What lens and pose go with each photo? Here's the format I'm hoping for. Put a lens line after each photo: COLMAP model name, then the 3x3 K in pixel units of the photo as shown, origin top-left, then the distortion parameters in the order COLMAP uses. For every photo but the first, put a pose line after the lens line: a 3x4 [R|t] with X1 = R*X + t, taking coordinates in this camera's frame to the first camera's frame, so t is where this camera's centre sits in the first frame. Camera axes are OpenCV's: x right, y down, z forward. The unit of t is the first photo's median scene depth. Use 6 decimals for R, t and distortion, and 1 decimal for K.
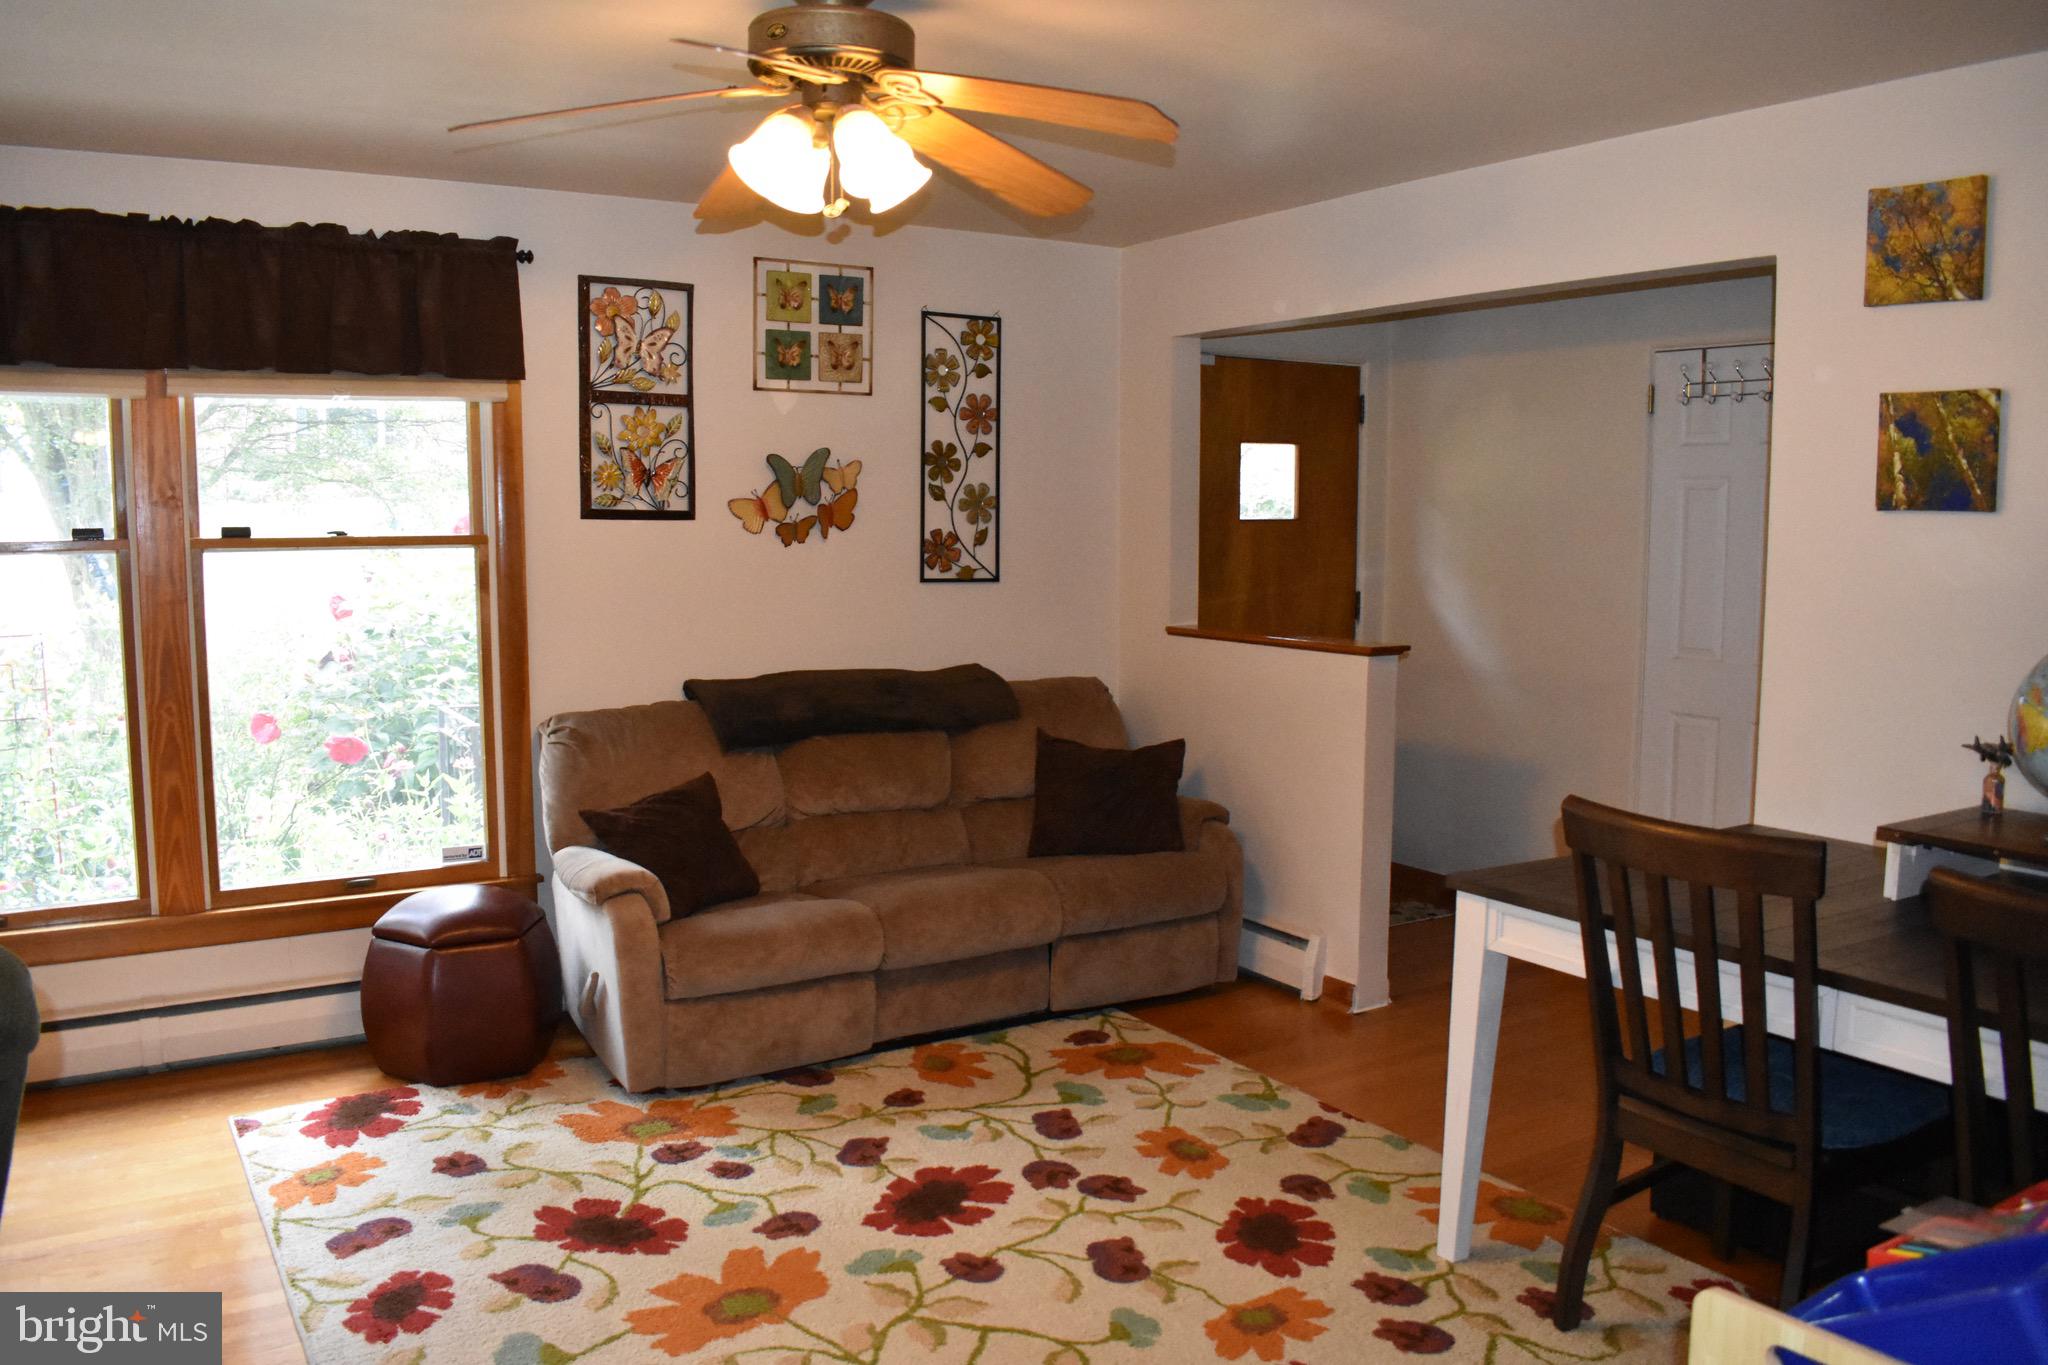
lens RADIAL K [[1596.8, 0, 1012.3], [0, 1596.8, 682.9], [0, 0, 1]] dist [-0.093878, 0.008545]
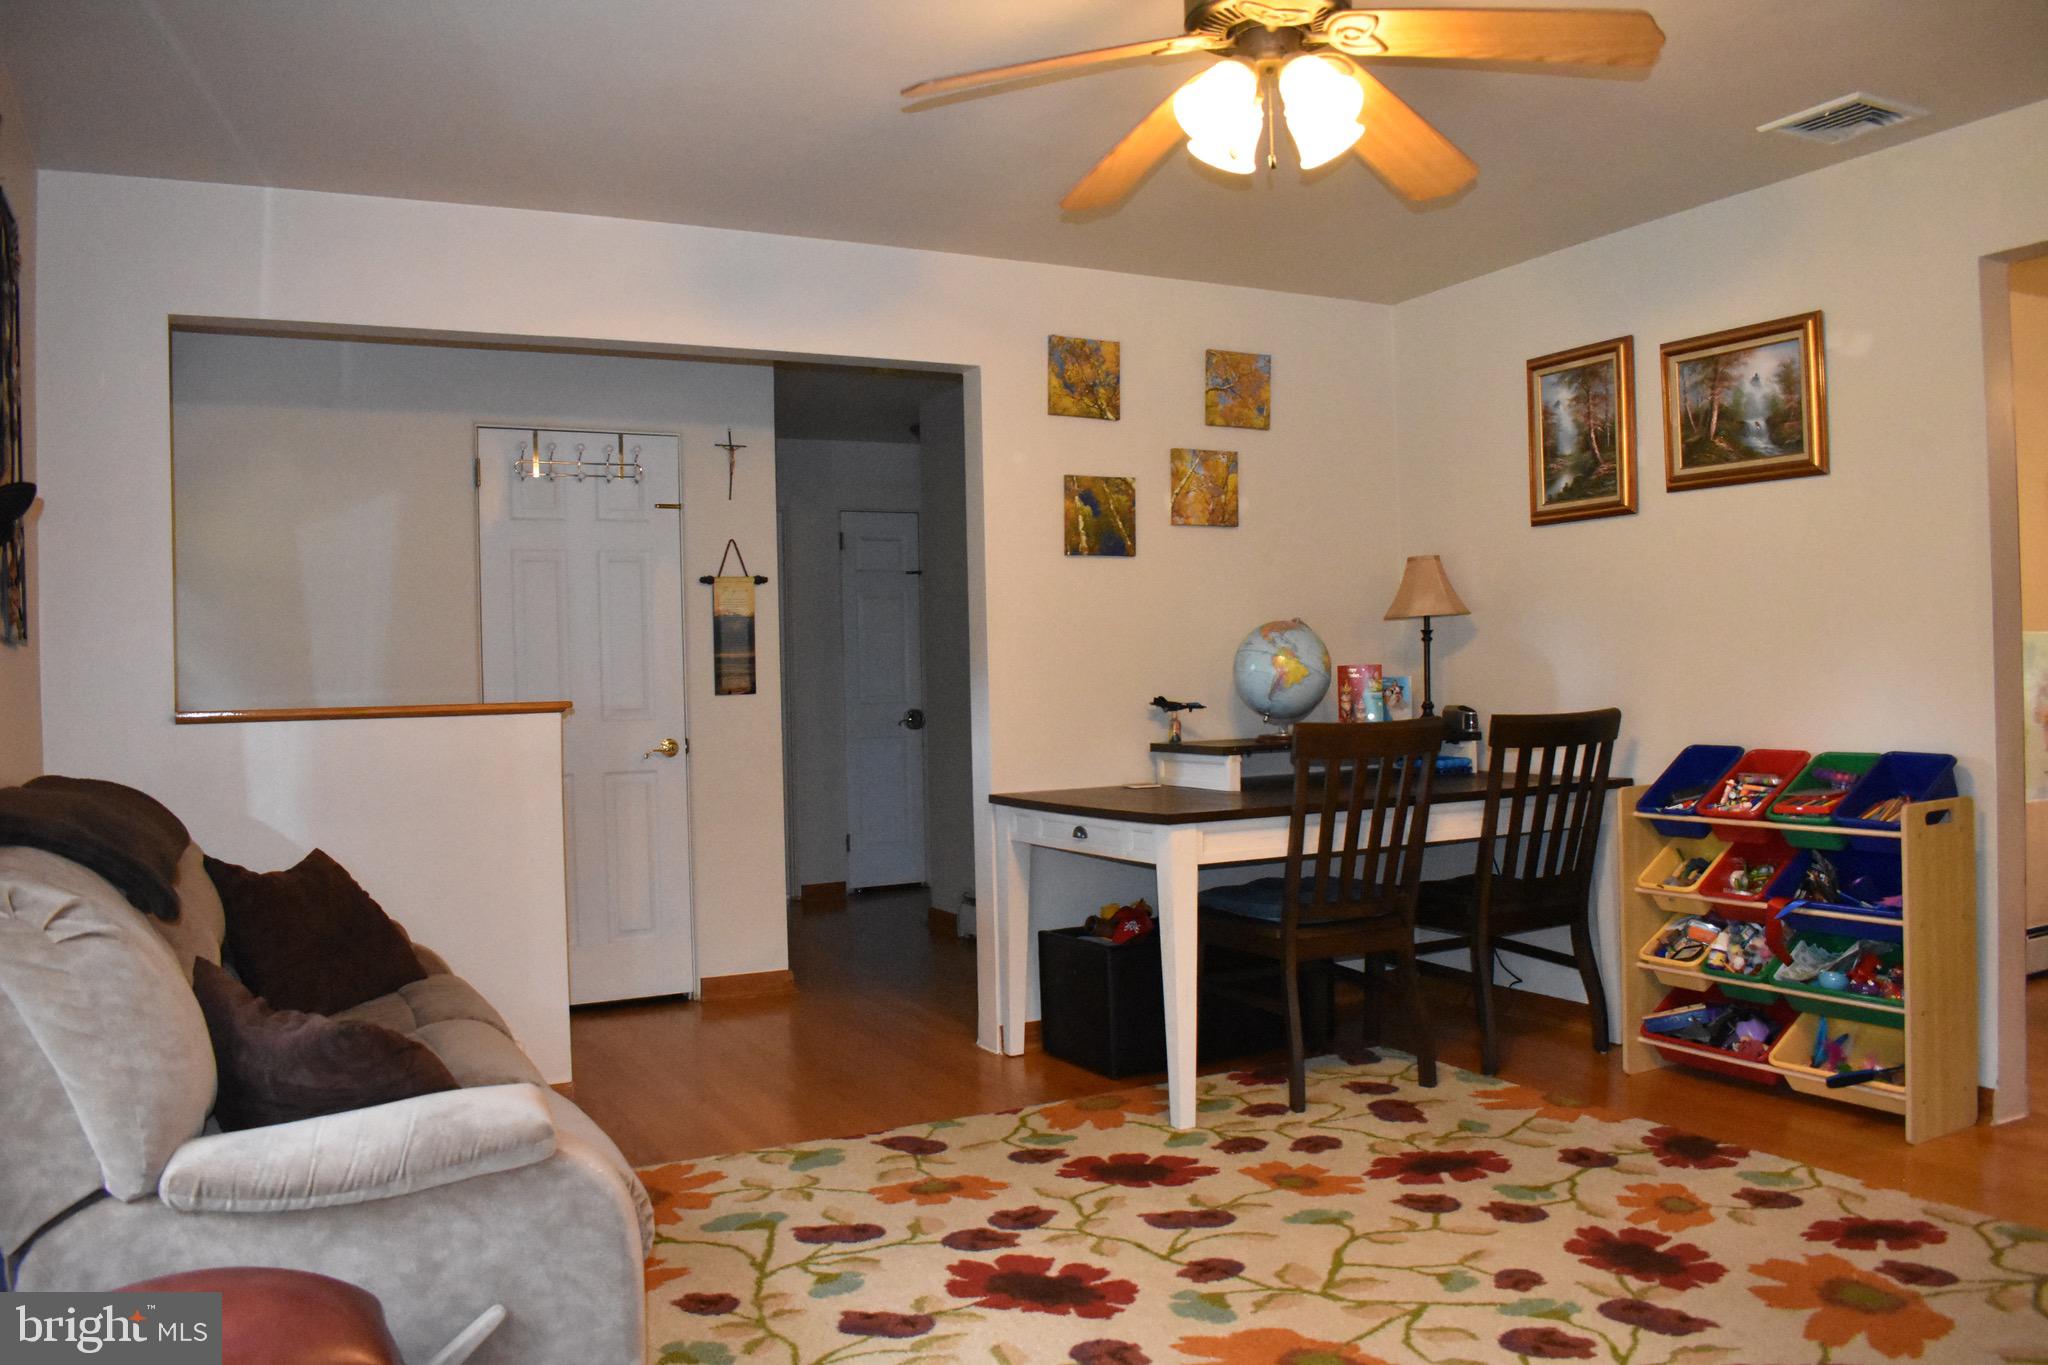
lens RADIAL K [[1596.8, 0, 1012.3], [0, 1596.8, 682.9], [0, 0, 1]] dist [-0.093878, 0.008545]
pose [[0.087889, -0.009692, 0.996083, -0.855841], [0.132227, 0.991217, -0.002022, 0.003103], [-0.987315, 0.131887, 0.088398, 0.858662]]
